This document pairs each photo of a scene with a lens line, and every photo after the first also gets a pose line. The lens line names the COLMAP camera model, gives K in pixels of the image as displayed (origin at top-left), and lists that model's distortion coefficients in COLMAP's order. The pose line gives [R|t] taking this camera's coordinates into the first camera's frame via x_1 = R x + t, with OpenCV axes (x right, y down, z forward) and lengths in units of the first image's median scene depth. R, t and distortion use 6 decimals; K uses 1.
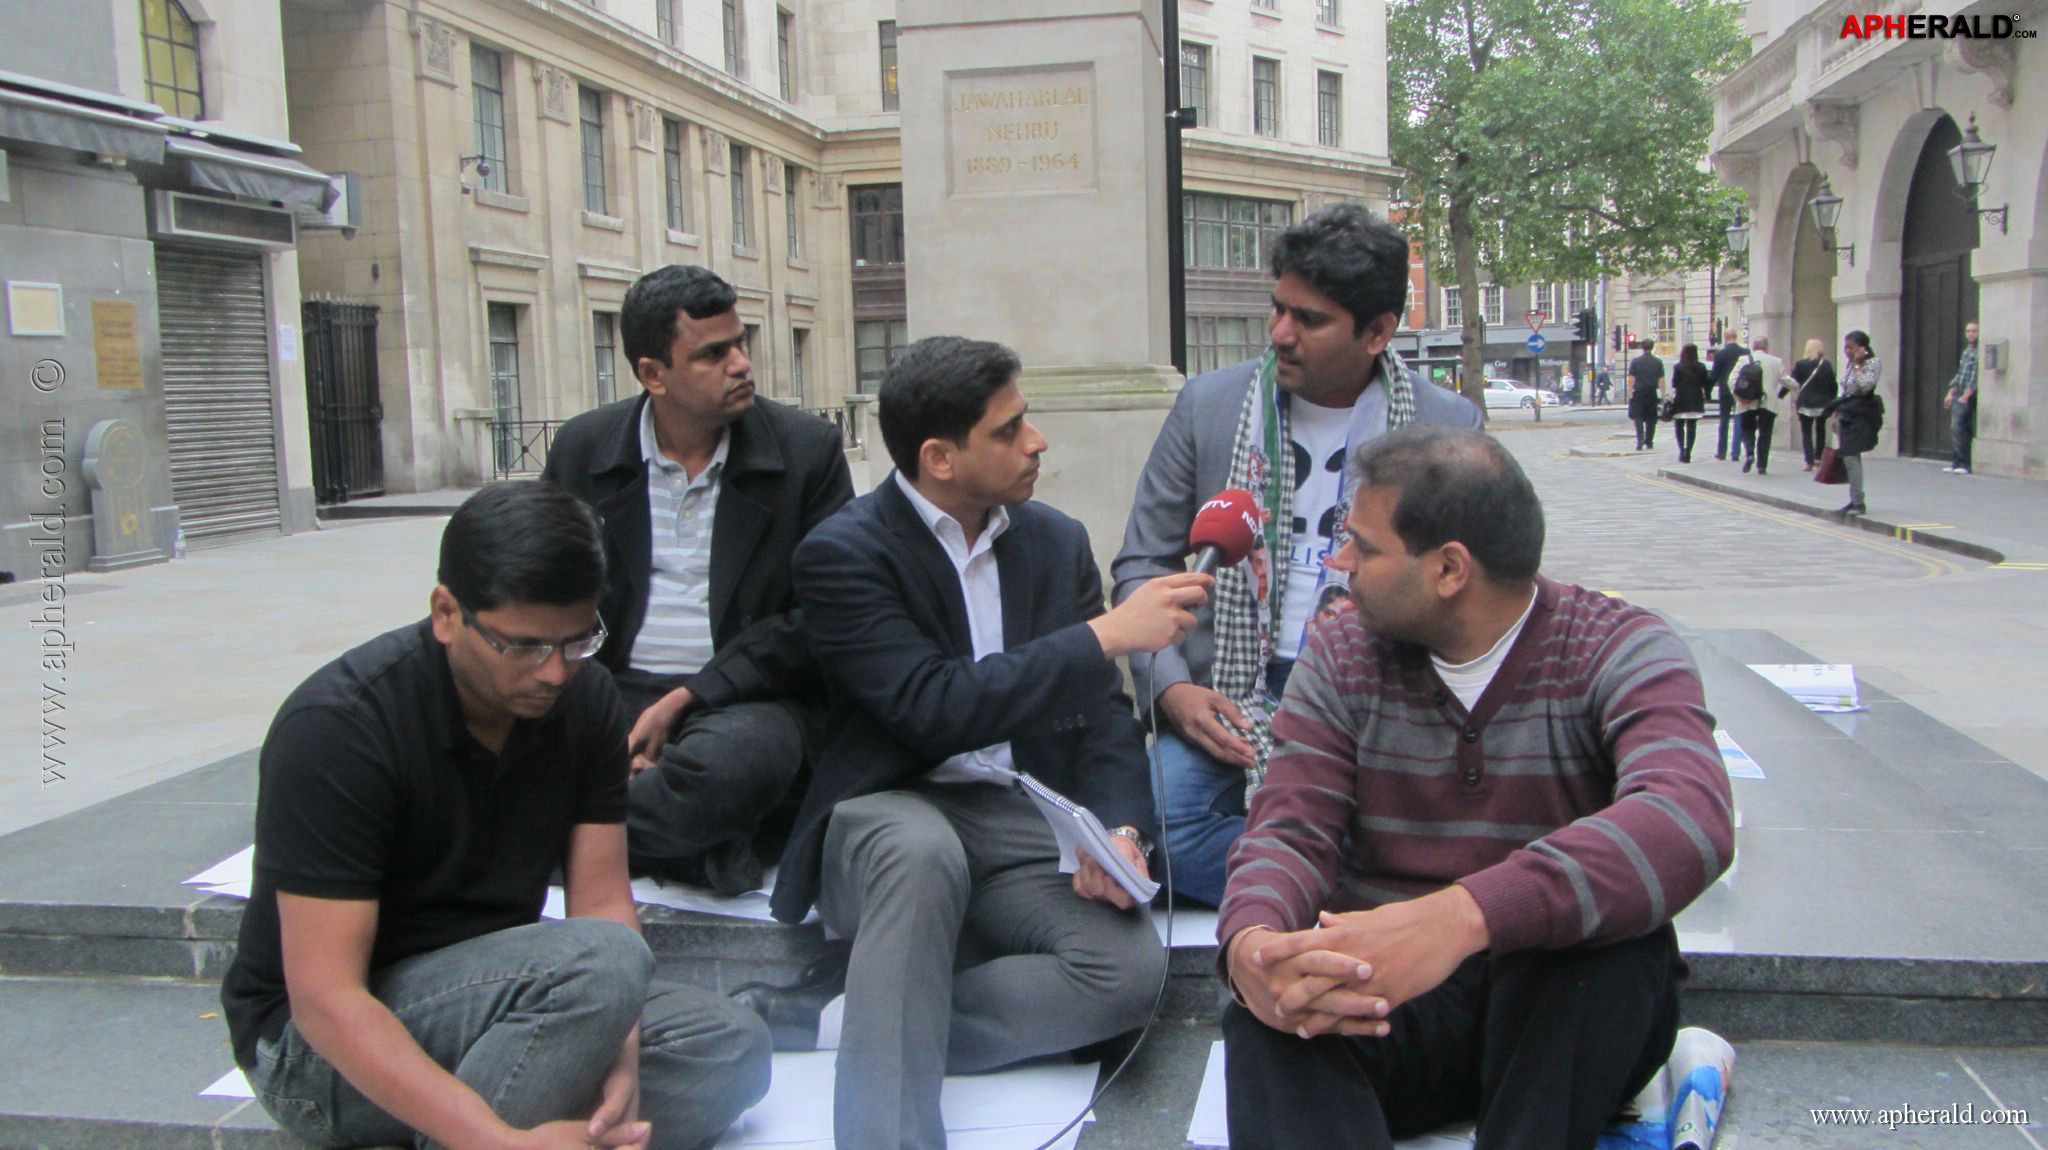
lens RADIAL K [[1709.0, 0, 1024.5], [0, 1709.0, 563.2], [0, 0, 1]] dist [-0.029982, 0.009066]
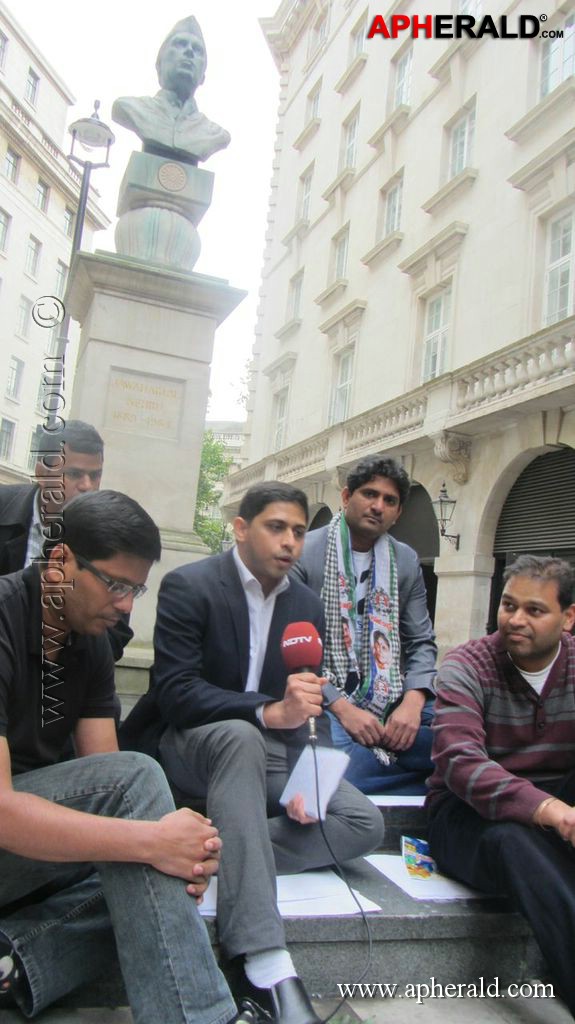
lens RADIAL K [[851.4, 0, 287.5], [0, 851.4, 512.0], [0, 0, 1]] dist [-0.044014, -0.008091]
pose [[0.860703, 0.178118, 0.476932, -0.087976], [-0.074717, 0.970851, -0.227741, 0.021942], [-0.503595, 0.160383, 0.848923, 0.032457]]
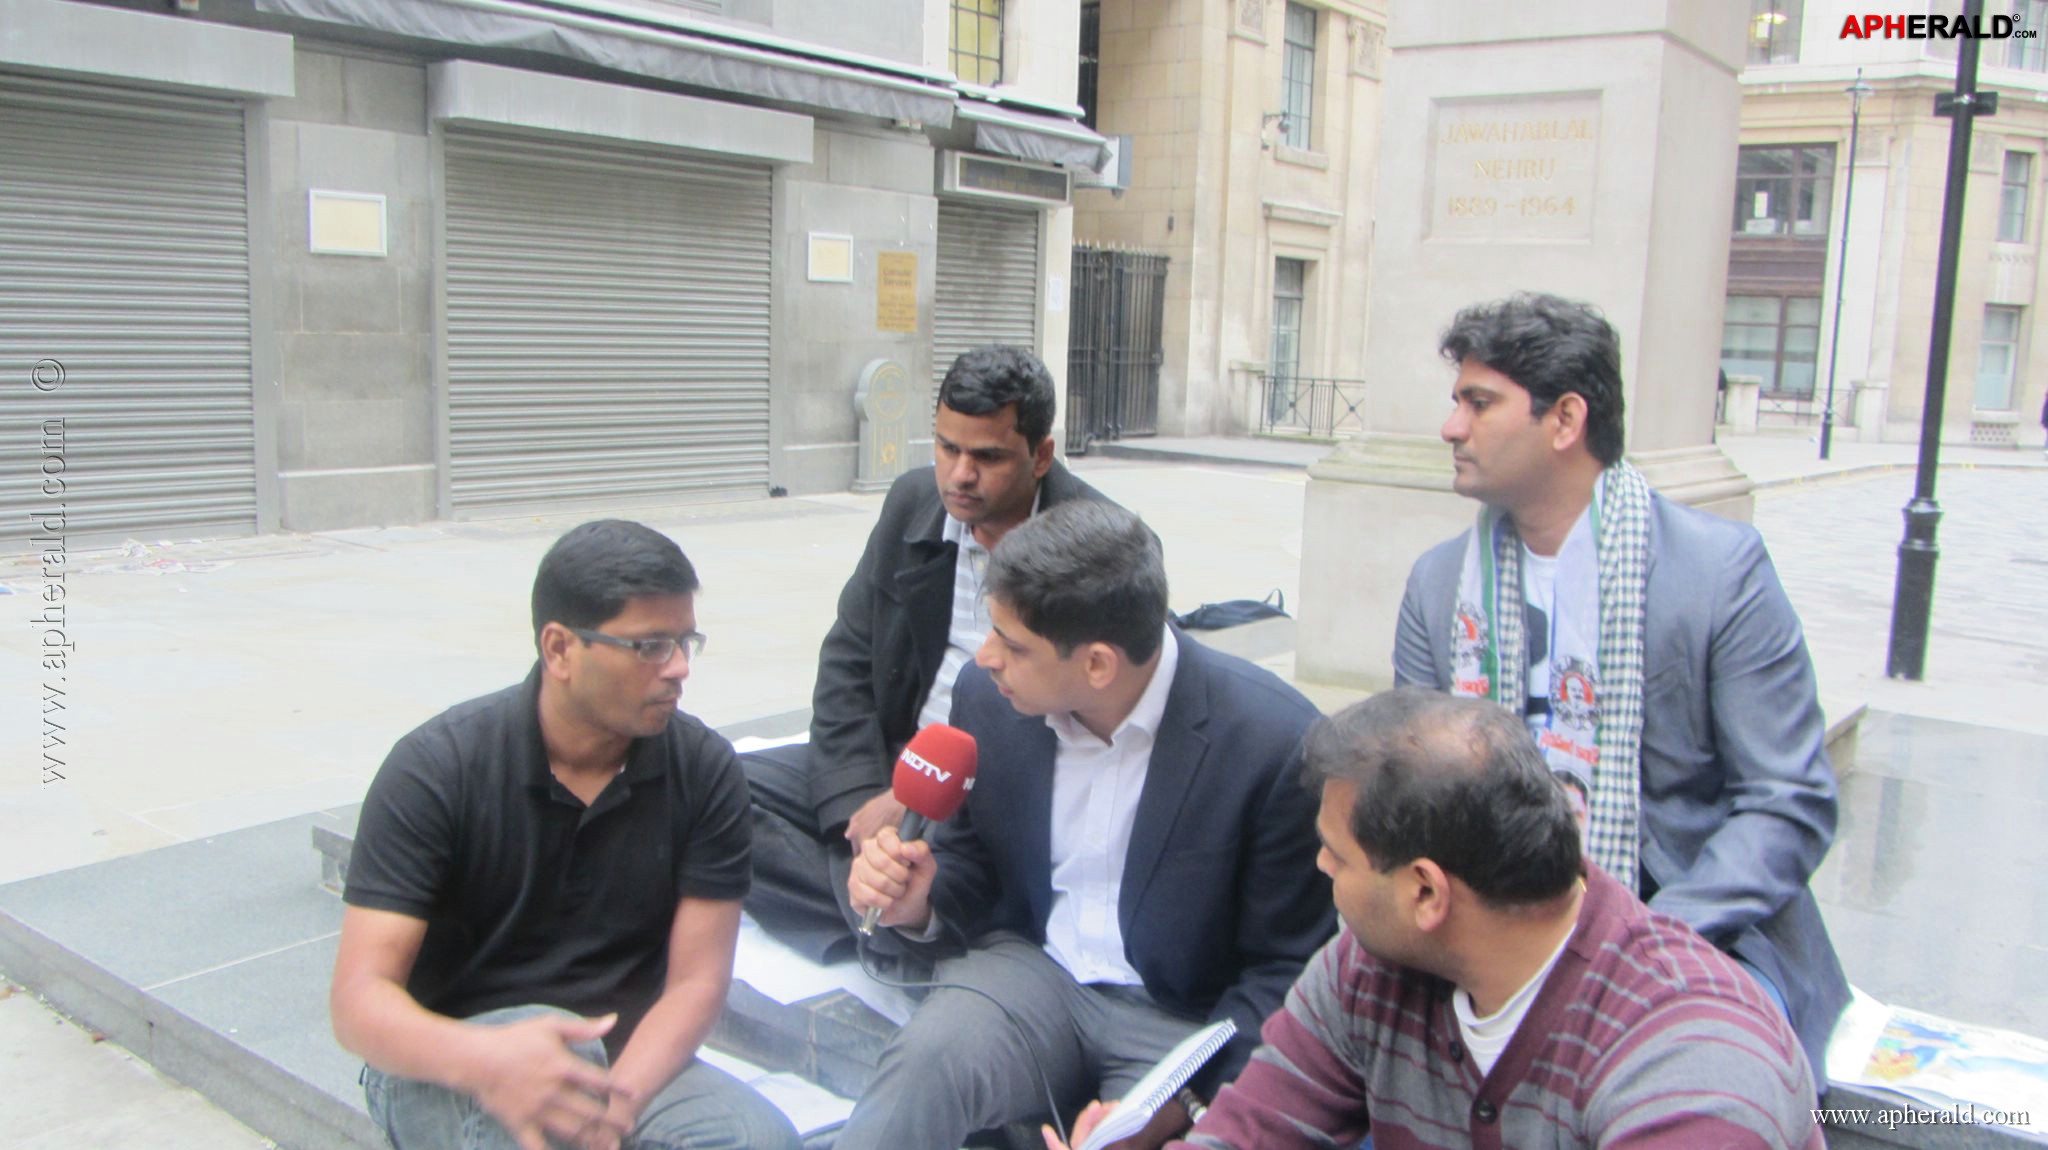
lens RADIAL K [[1708.5, 0, 1030.0], [0, 1708.5, 584.6], [0, 0, 1]] dist [-0.053296, -0.001009]
pose [[0.885117, 0.130266, -0.446764, 0.056122], [-0.110507, 0.991398, 0.070135, -0.022679], [0.452057, -0.012707, 0.891899, 0.035369]]
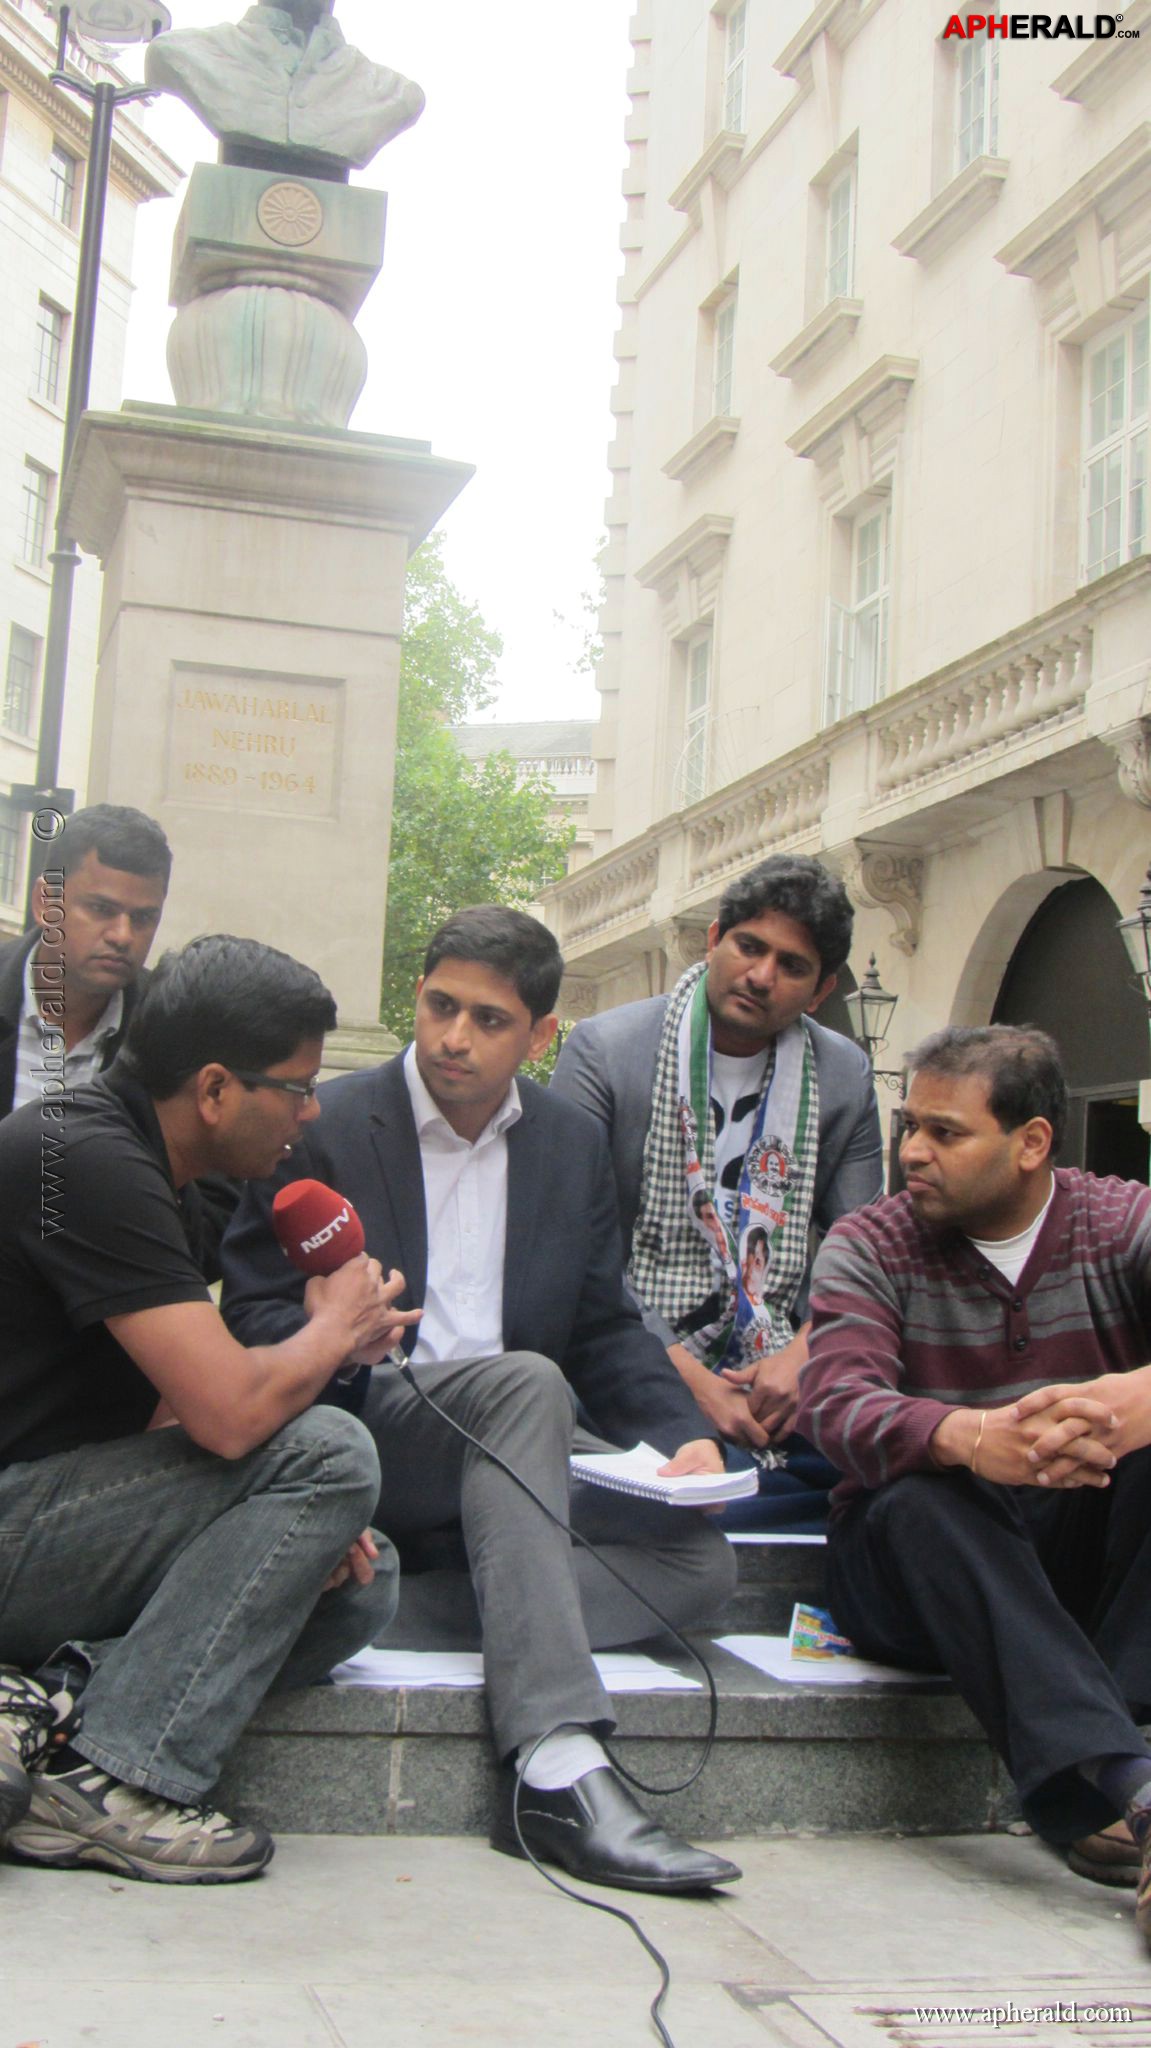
lens RADIAL K [[2580.6, 0, 575.5], [0, 2580.6, 1024.0], [0, 0, 1]] dist [-0.139933, 0.025723]
pose [[0.902220, 0.120137, 0.414206, -0.108789], [-0.034004, 0.977244, -0.209375, 0.043772], [-0.429934, 0.174817, 0.885774, -0.055558]]
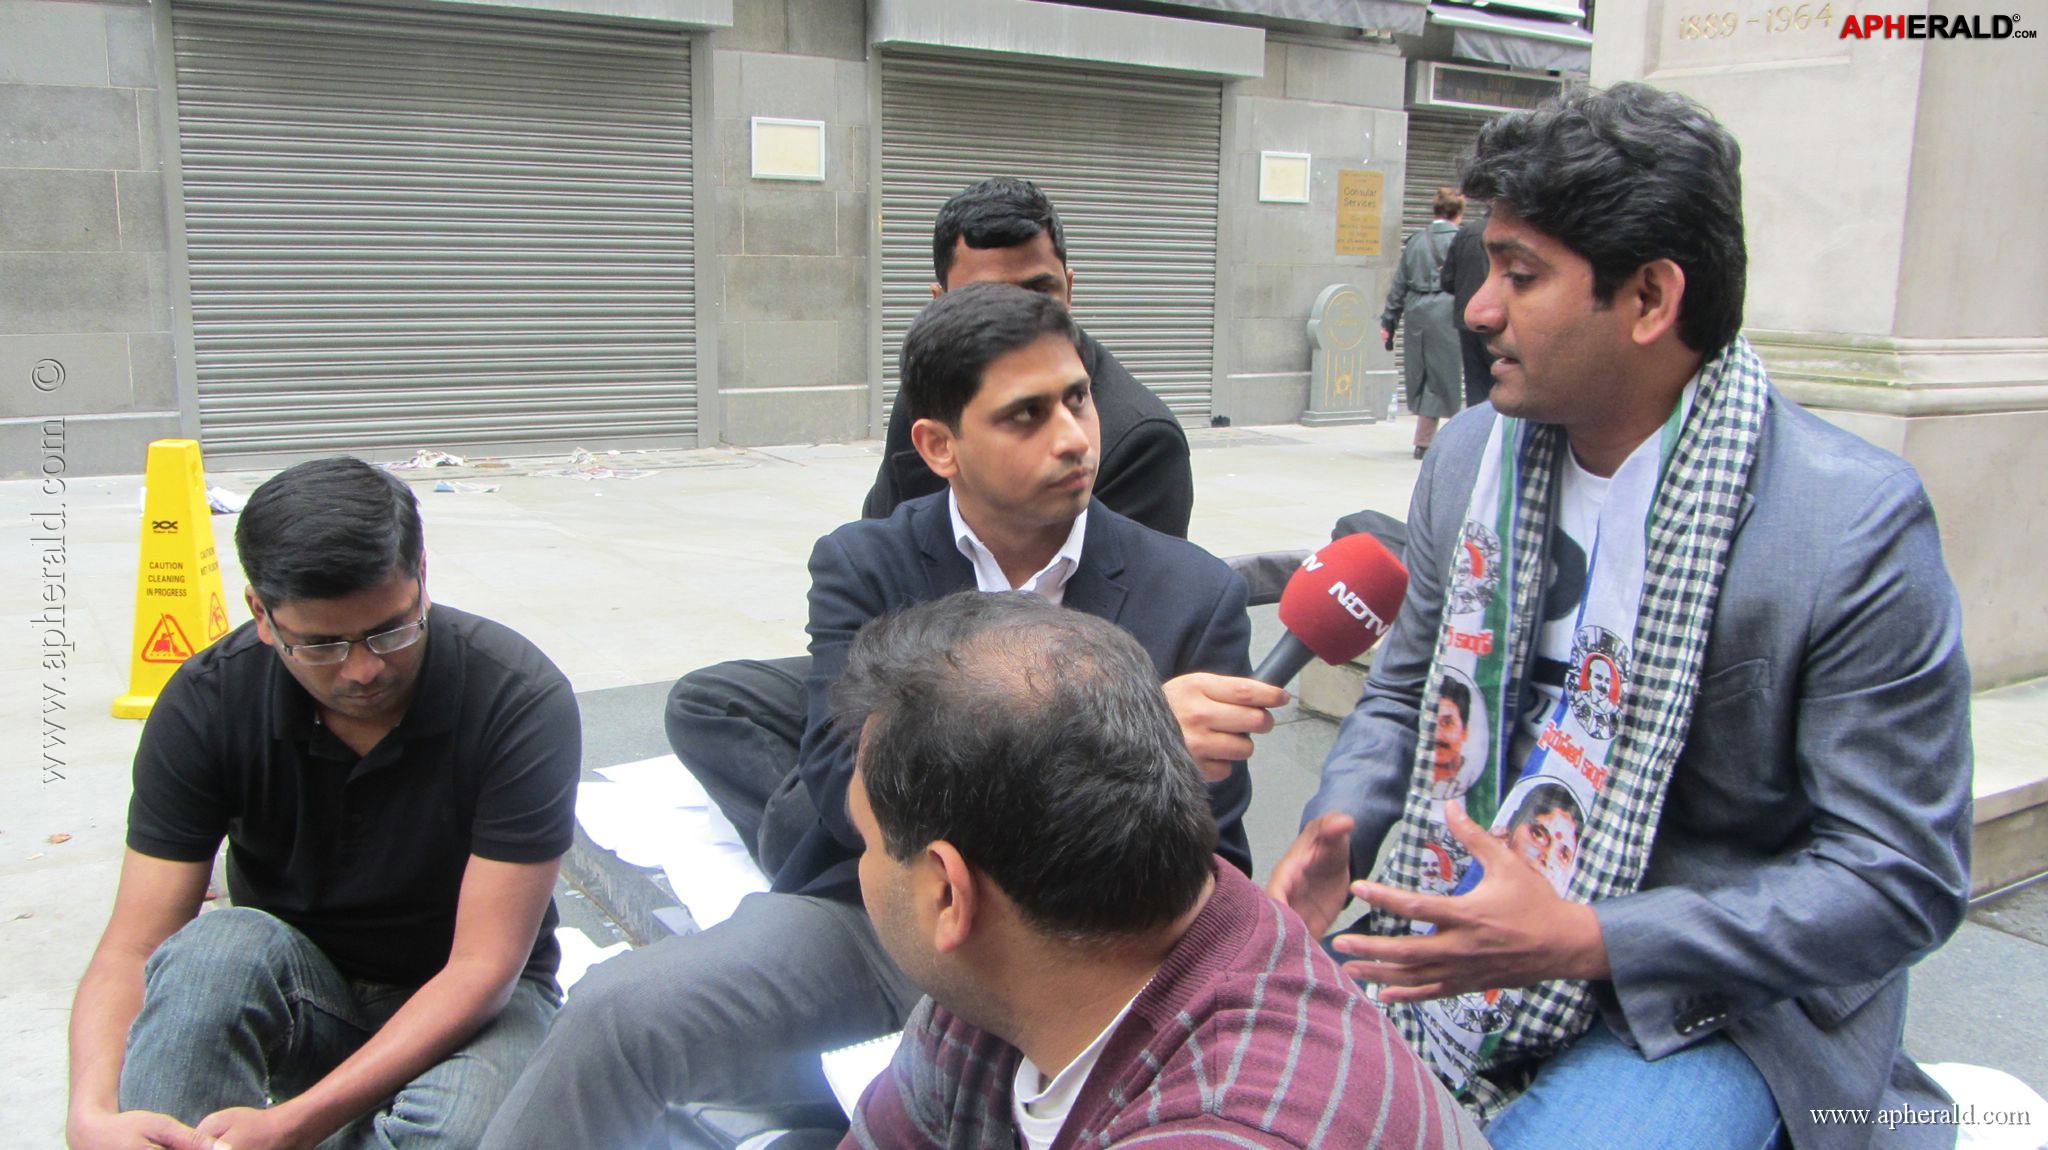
lens RADIAL K [[1702.8, 0, 1014.5], [0, 1702.8, 569.7], [0, 0, 1]] dist [-0.044014, -0.008091]
pose [[0.683633, 0.179092, -0.707511, 0.087654], [-0.119510, 0.983809, 0.133555, -0.022164], [0.719974, -0.006748, 0.693968, 0.098278]]
